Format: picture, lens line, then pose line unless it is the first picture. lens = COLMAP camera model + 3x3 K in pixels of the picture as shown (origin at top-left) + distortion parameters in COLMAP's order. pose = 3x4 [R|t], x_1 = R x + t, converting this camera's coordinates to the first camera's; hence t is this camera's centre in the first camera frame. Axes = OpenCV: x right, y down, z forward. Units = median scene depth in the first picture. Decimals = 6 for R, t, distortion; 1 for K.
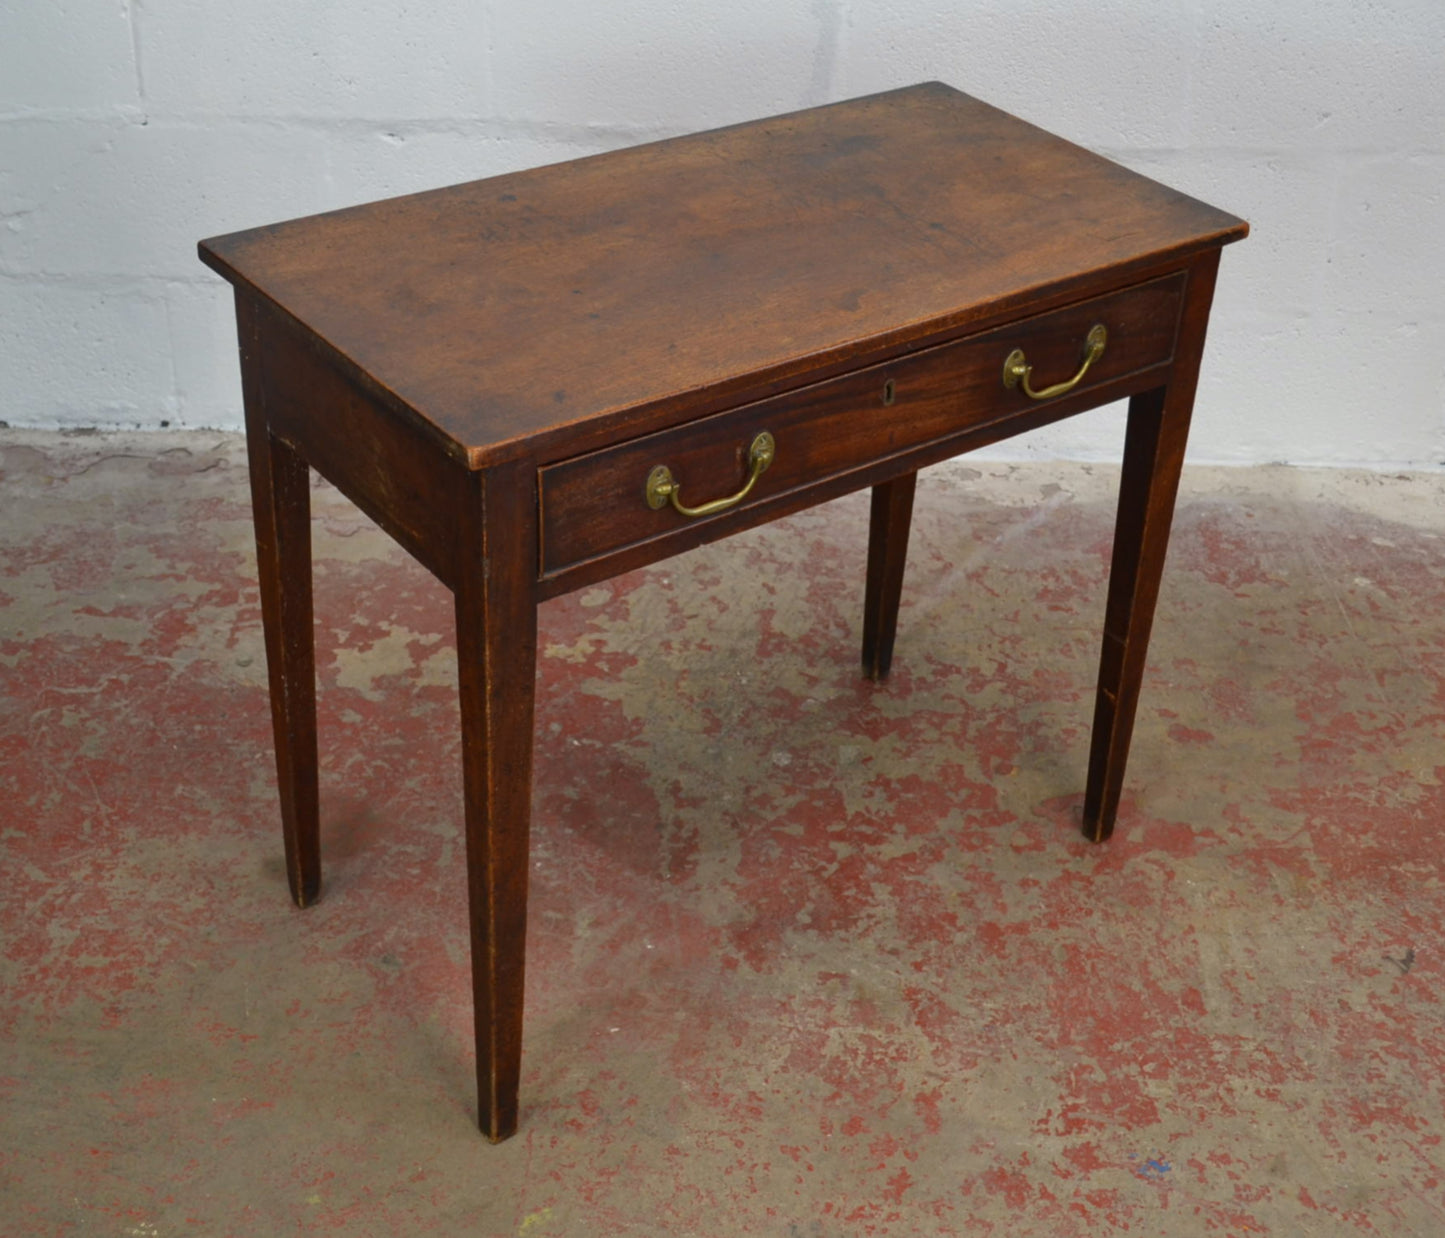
lens RADIAL K [[2123.1, 0, 750.0], [0, 2123.1, 667.4], [0, 0, 1]] dist [-0.021903, 0.000000]
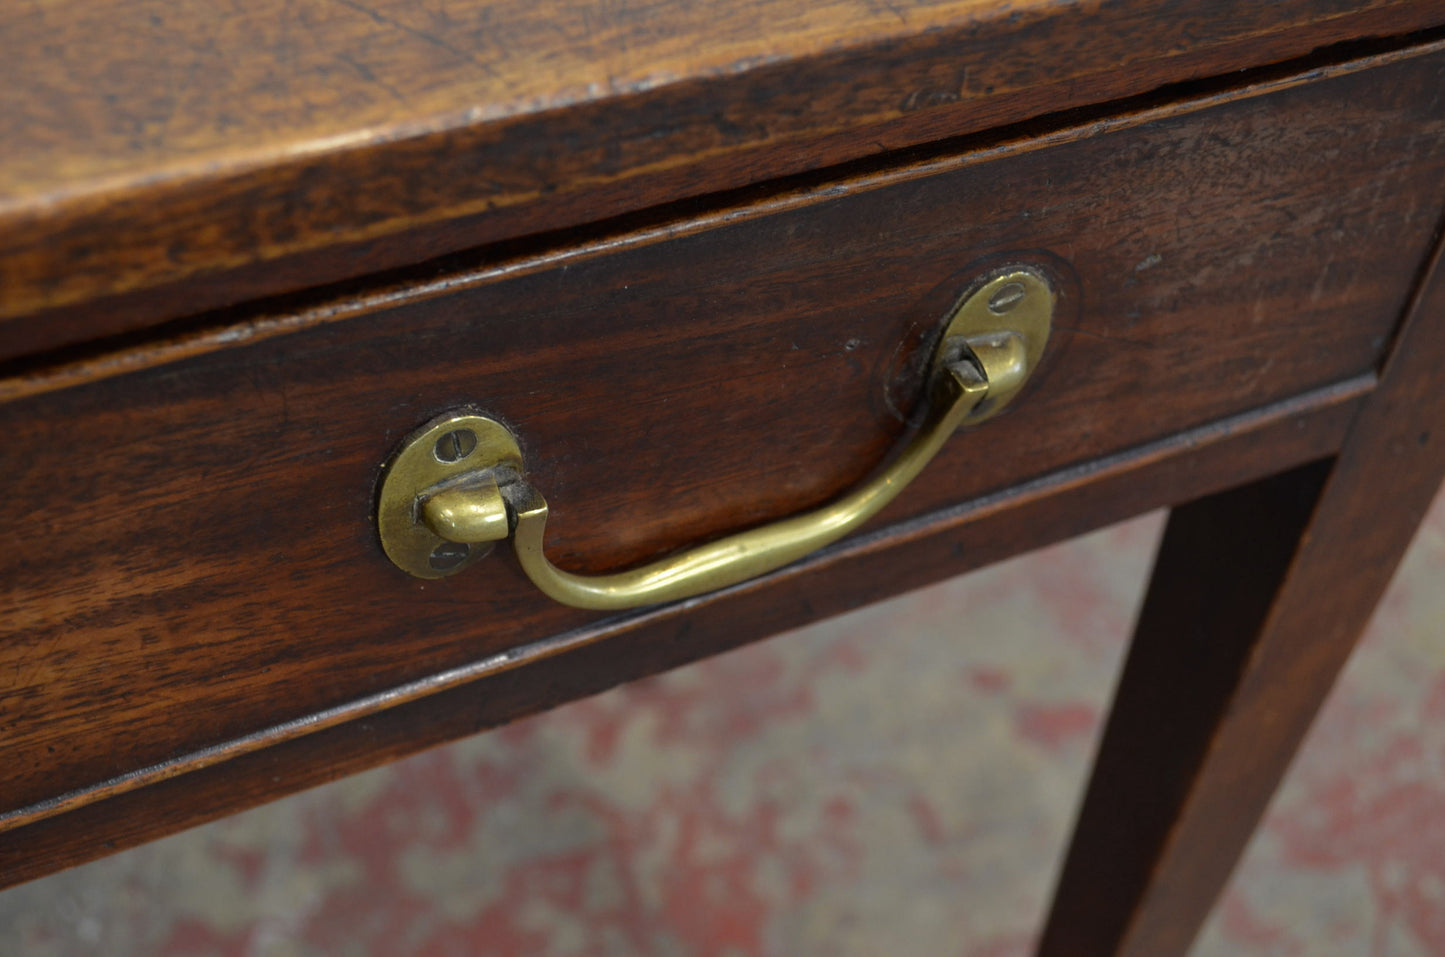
lens RADIAL K [[1860.6, 0, 708.4], [0, 1860.6, 438.5], [0, 0, 1]] dist [-0.007630, 0.000000]
pose [[0.903986, -0.282104, 0.321289, 0.018892], [0.206216, 0.945938, 0.250353, -0.167513], [-0.374545, -0.160061, 0.913289, 0.712467]]
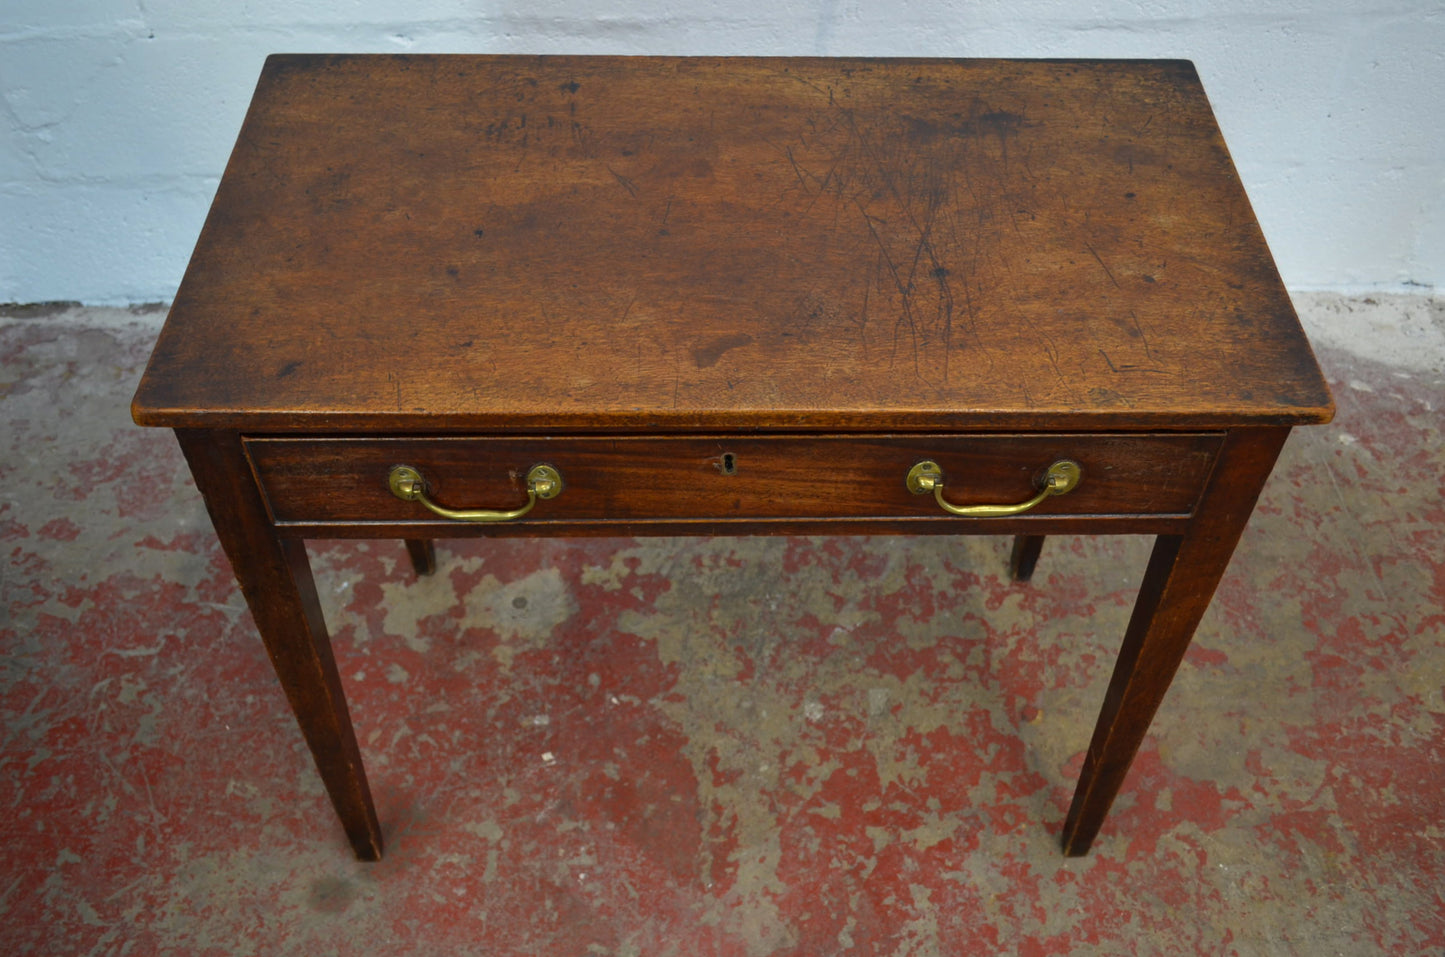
lens RADIAL K [[1346.2, 0, 726.4], [0, 1346.2, 476.2], [0, 0, 1]] dist [-0.021156, 0.000000]
pose [[0.999351, -0.028912, -0.021484, -0.010944], [0.033291, 0.969105, 0.244391, -0.243281], [0.013754, -0.244948, 0.969439, 0.416514]]
